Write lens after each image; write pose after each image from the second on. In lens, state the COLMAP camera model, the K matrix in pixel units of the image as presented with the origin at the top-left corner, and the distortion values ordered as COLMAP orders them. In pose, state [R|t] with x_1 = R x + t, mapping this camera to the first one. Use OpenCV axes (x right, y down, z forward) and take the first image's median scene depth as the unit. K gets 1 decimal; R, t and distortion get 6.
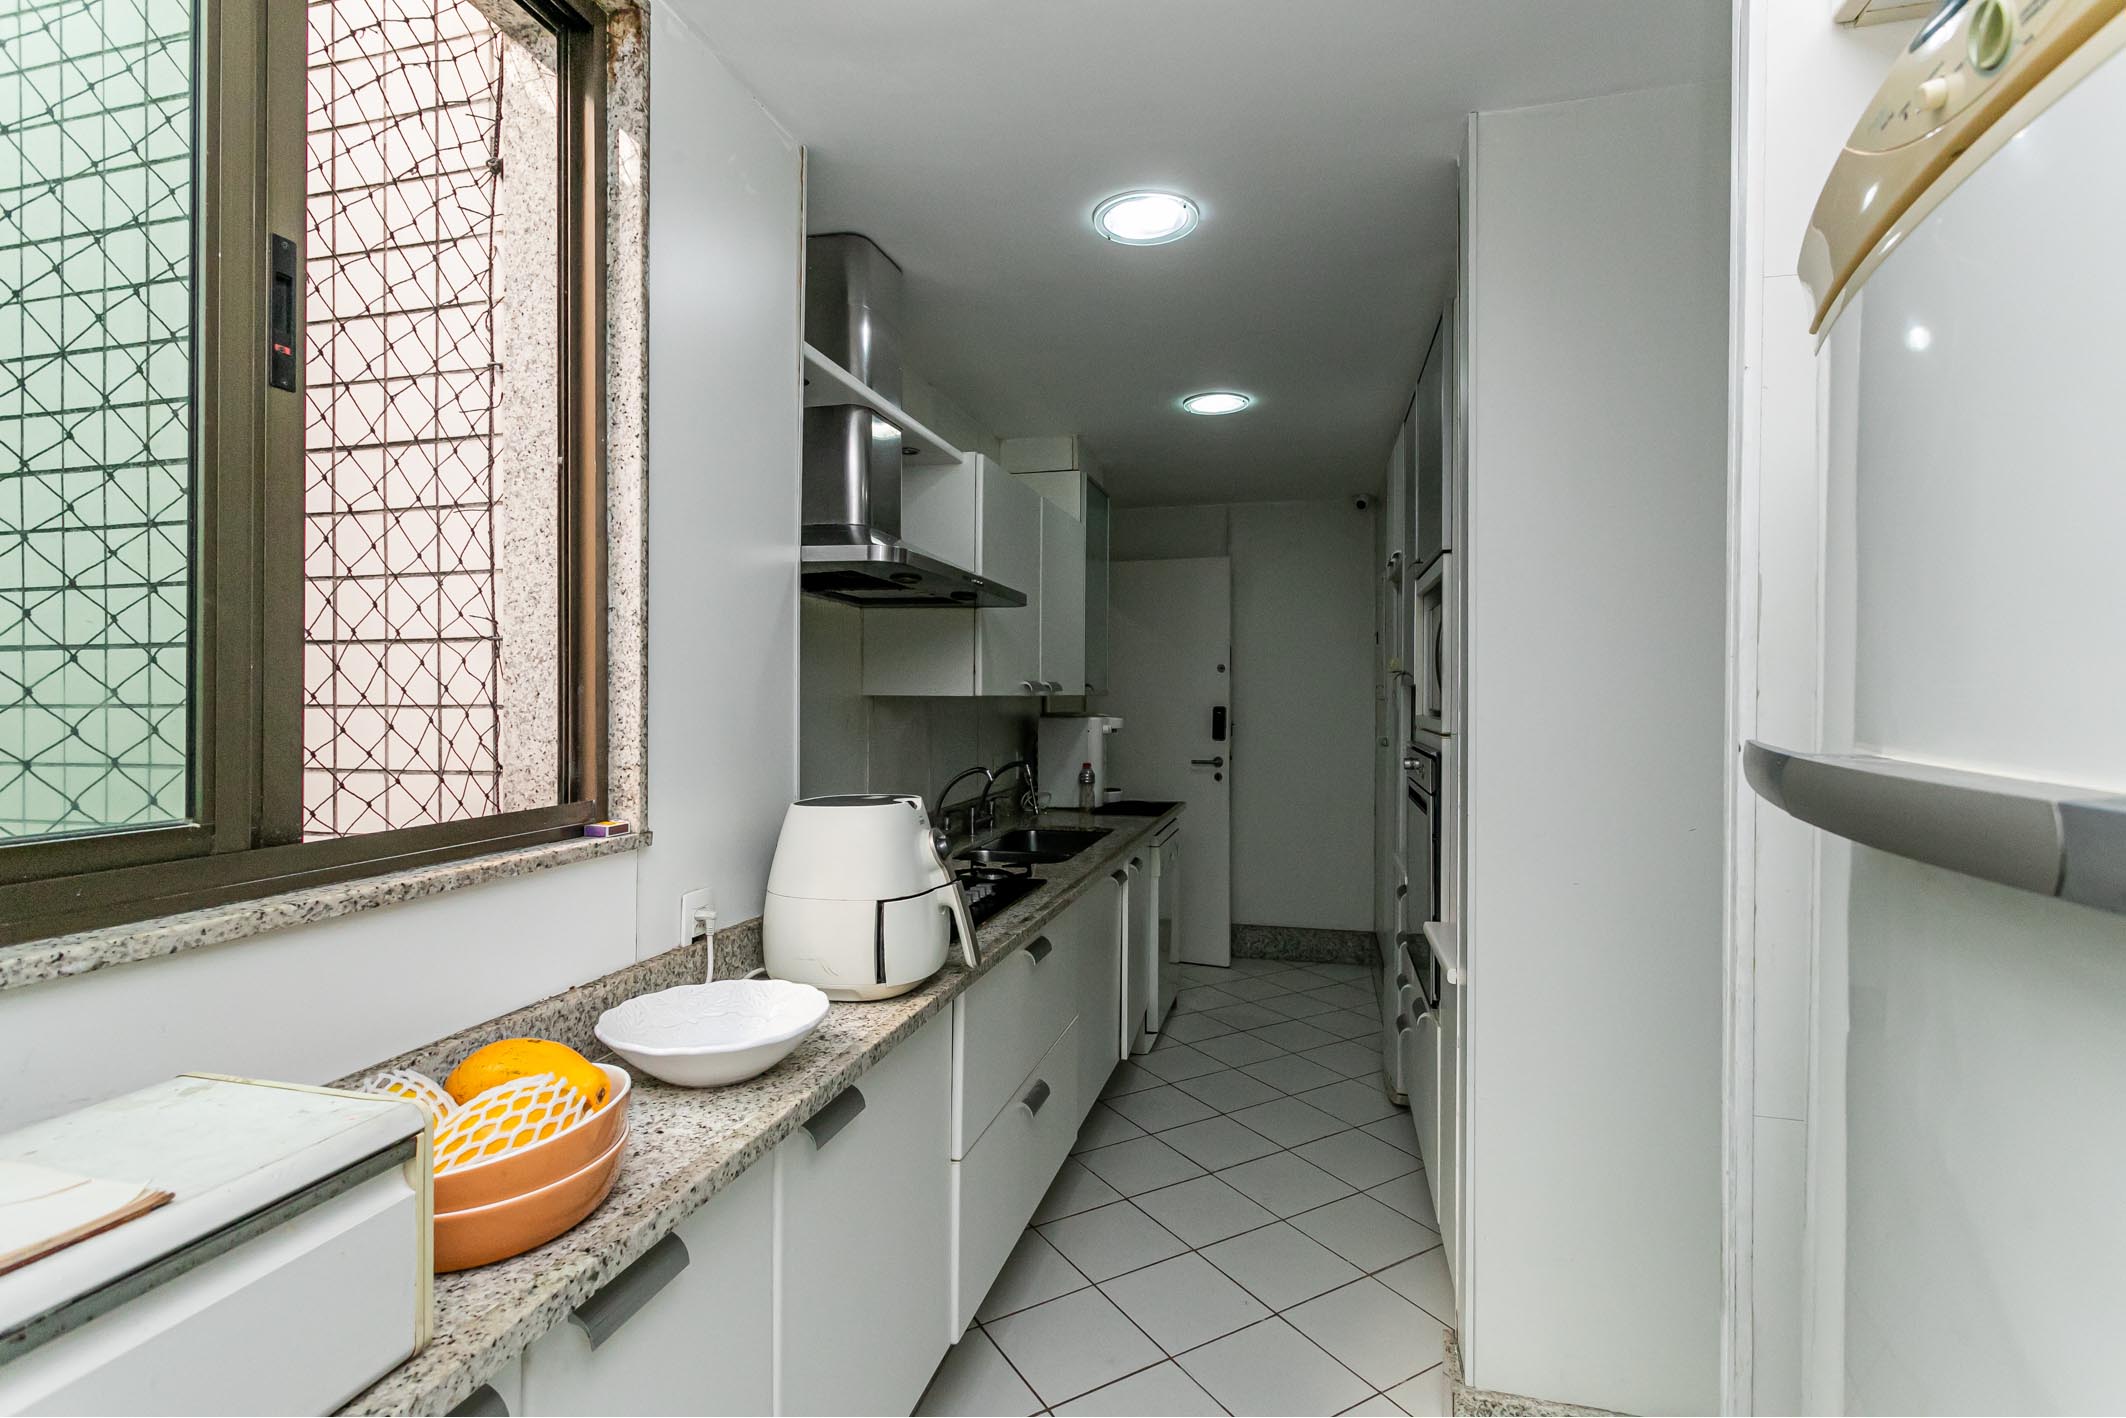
lens RADIAL K [[1038.4, 0, 1060.9], [0, 1038.4, 711.6], [0, 0, 1]] dist [0.013681, -0.006536]
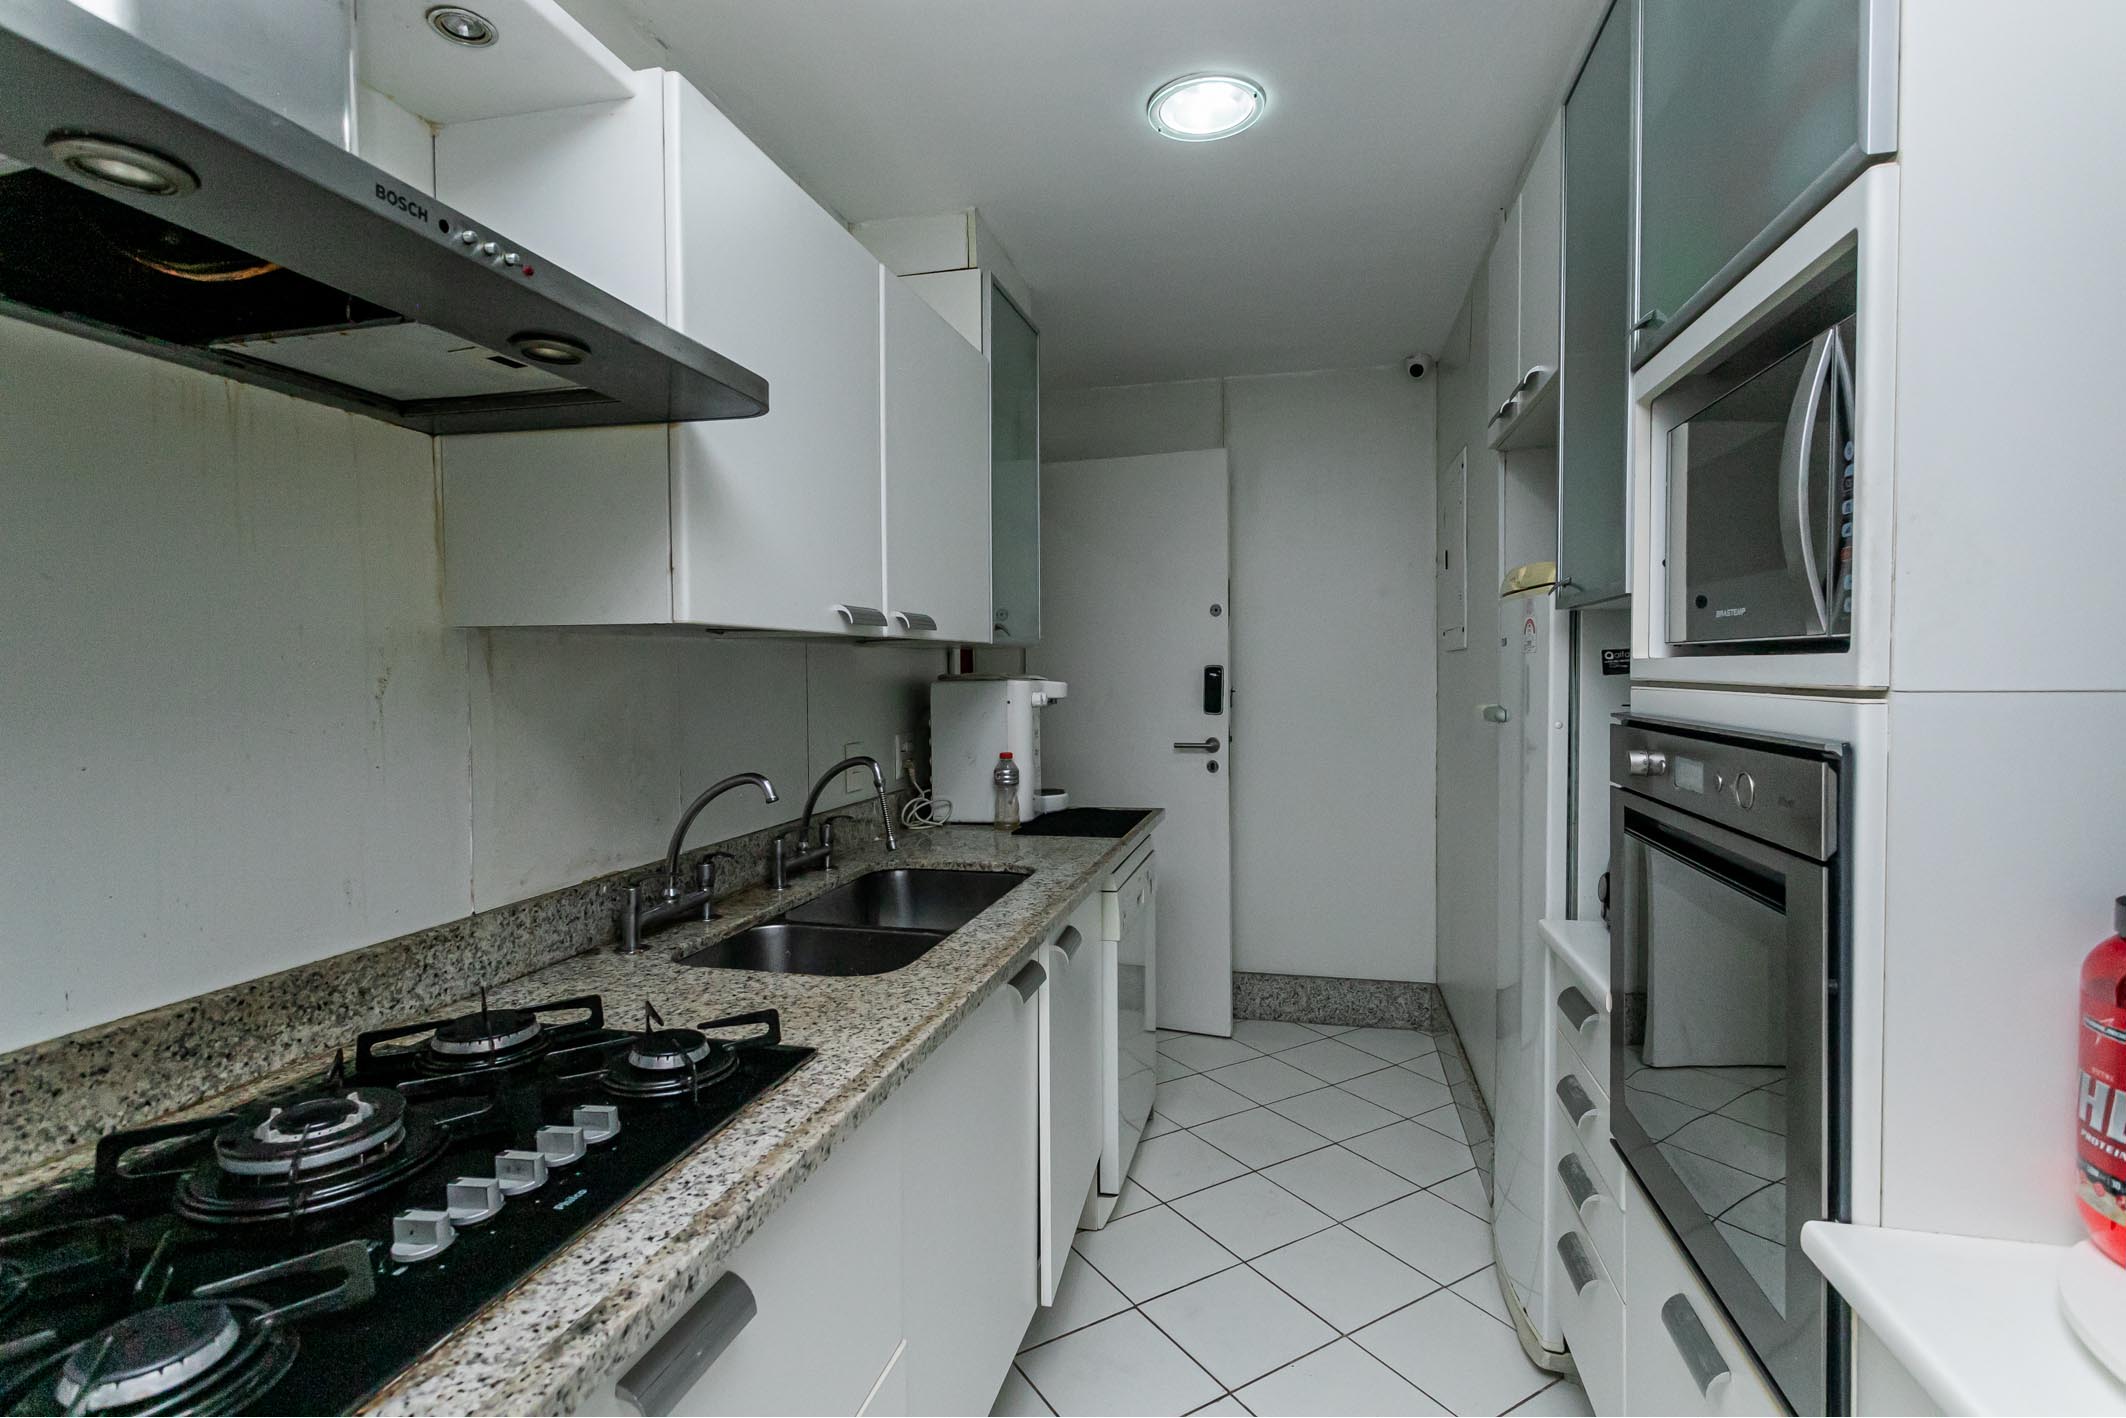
lens RADIAL K [[1038.4, 0, 1059.4], [0, 1038.4, 700.3], [0, 0, 1]] dist [0.013681, -0.006536]
pose [[0.999920, -0.011040, 0.006153, 0.053268], [0.010962, 0.999860, 0.012613, 0.009708], [-0.006291, -0.012545, 0.999902, 0.363248]]
